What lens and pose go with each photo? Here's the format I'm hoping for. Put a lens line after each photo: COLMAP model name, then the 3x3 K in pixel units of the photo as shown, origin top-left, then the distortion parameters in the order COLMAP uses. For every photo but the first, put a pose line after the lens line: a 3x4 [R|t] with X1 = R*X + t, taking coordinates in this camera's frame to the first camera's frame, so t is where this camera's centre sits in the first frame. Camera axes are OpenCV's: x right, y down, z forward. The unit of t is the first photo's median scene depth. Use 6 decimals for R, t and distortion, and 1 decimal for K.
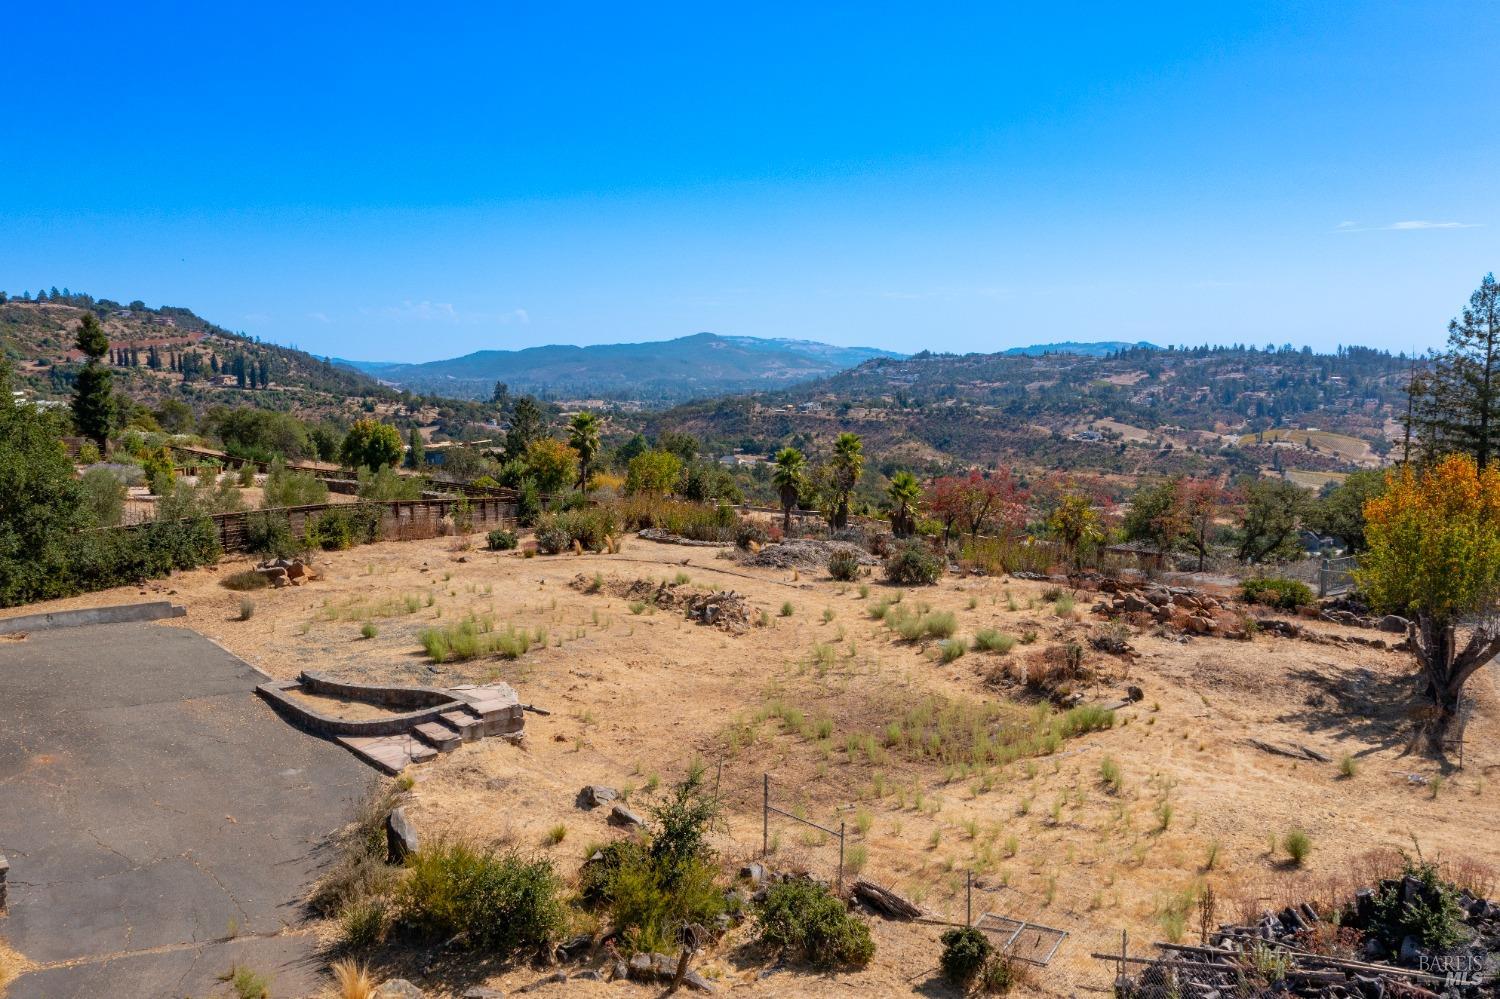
lens RADIAL K [[1200.9, 0, 748.8], [0, 1200.9, 501.3], [0, 0, 1]] dist [0.003726, 0.008041]
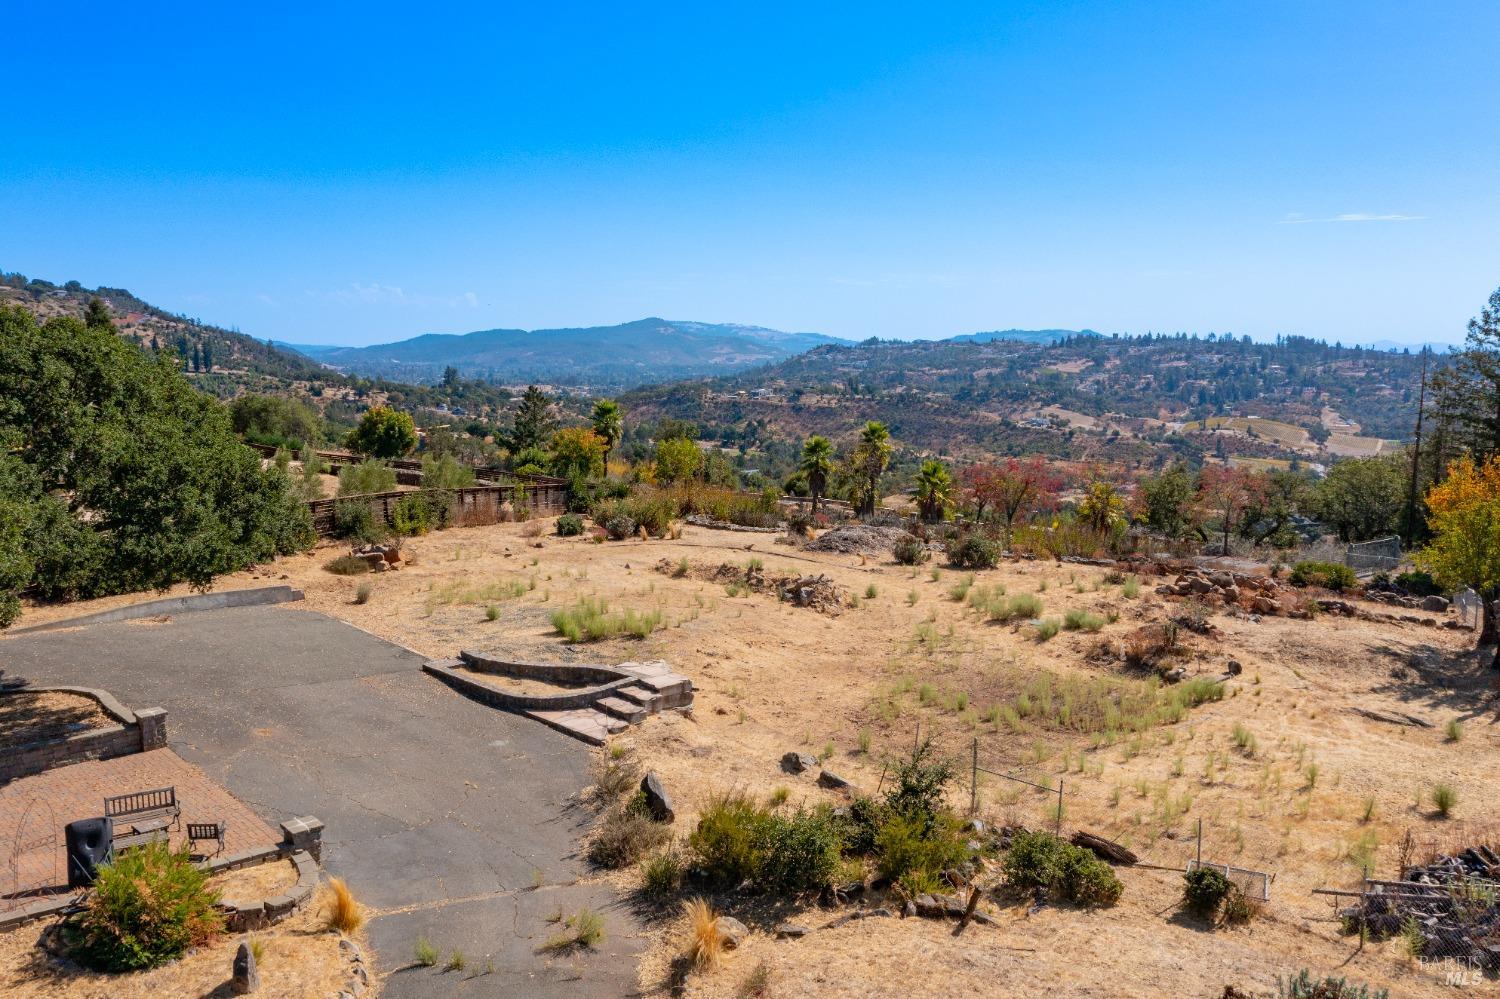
lens RADIAL K [[1200.9, 0, 748.6], [0, 1200.9, 498.7], [0, 0, 1]] dist [0.003726, 0.008041]
pose [[0.999056, 0.000579, 0.043434, -0.100716], [-0.000999, 0.999953, 0.009653, -0.001484], [-0.043426, -0.009687, 0.999010, -0.037726]]
